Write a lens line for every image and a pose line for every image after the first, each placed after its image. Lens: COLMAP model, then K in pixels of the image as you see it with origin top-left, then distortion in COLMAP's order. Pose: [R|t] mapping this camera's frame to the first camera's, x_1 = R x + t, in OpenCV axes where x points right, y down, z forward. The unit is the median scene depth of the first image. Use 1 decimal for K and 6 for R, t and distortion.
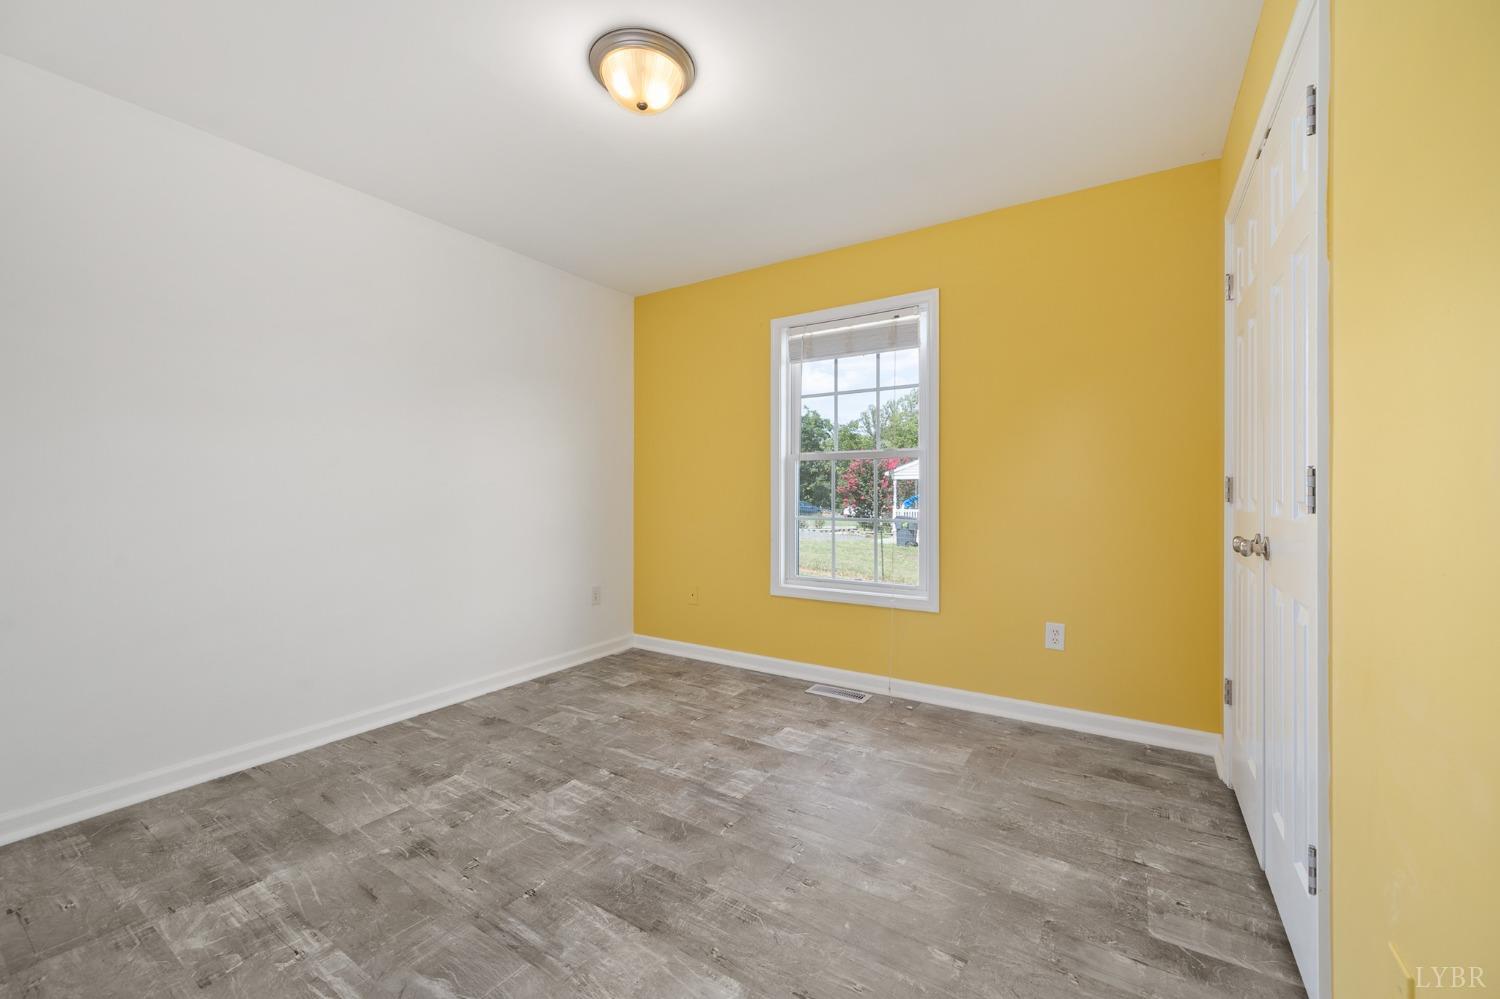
lens RADIAL K [[600.7, 0, 749.2], [0, 600.7, 494.3], [0, 0, 1]] dist [0.002298, 0.000224]
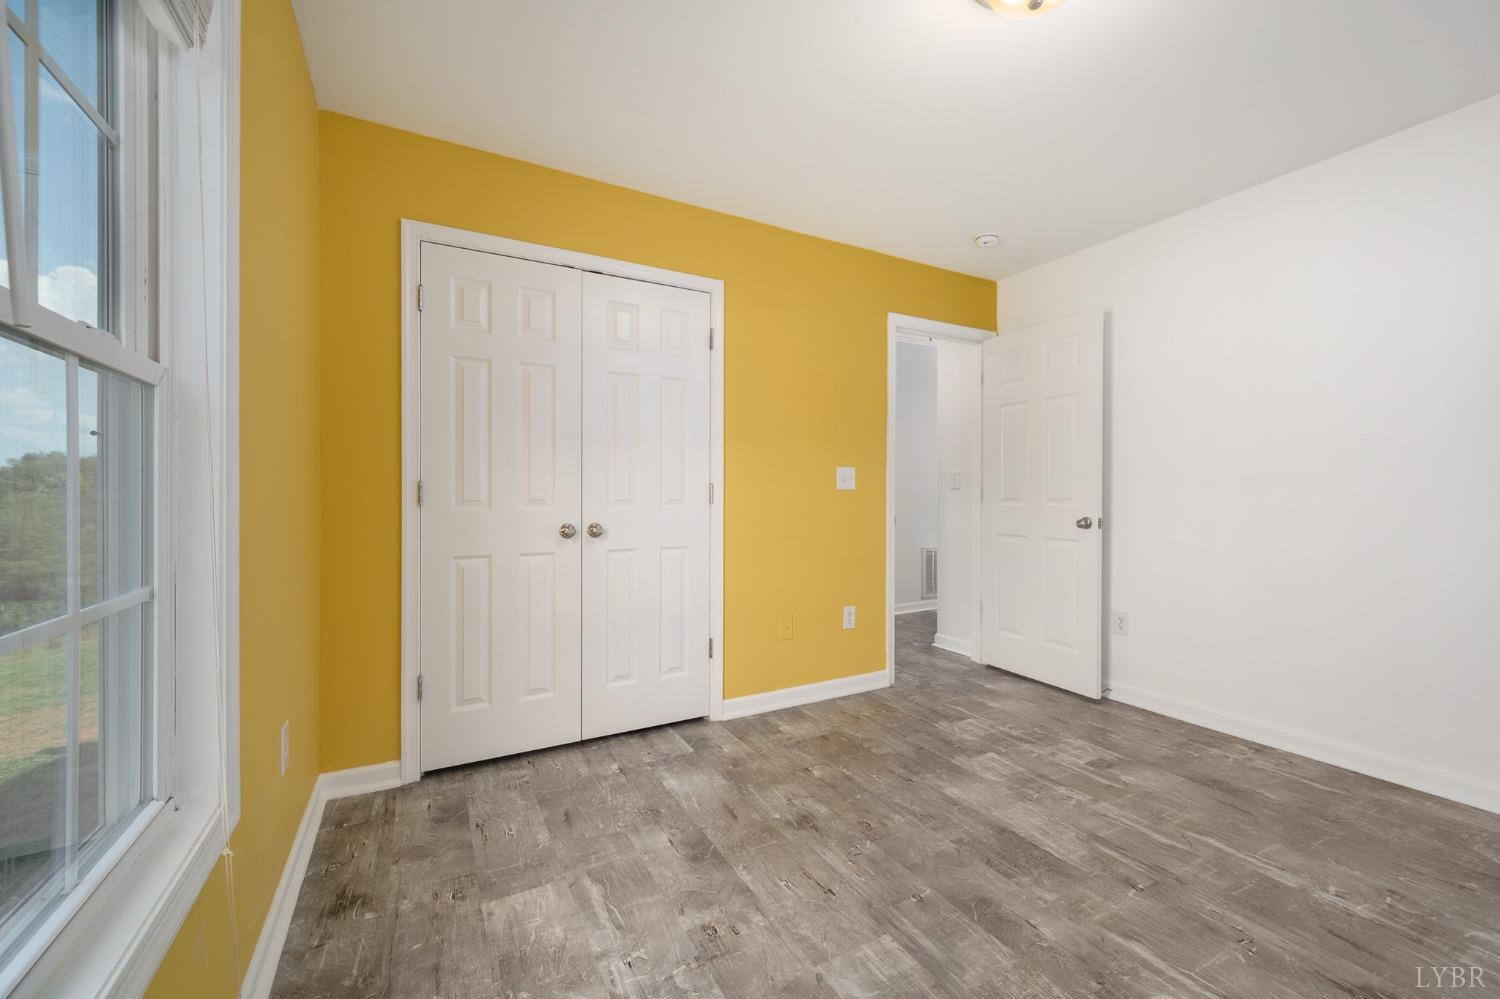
lens RADIAL K [[600.7, 0, 750.6], [0, 600.7, 496.9], [0, 0, 1]] dist [0.002298, 0.000224]
pose [[-0.878693, 0.000905, 0.477386, -0.239547], [0.004648, 0.999967, 0.006658, -0.008635], [-0.477365, 0.008069, -0.878668, 1.920911]]
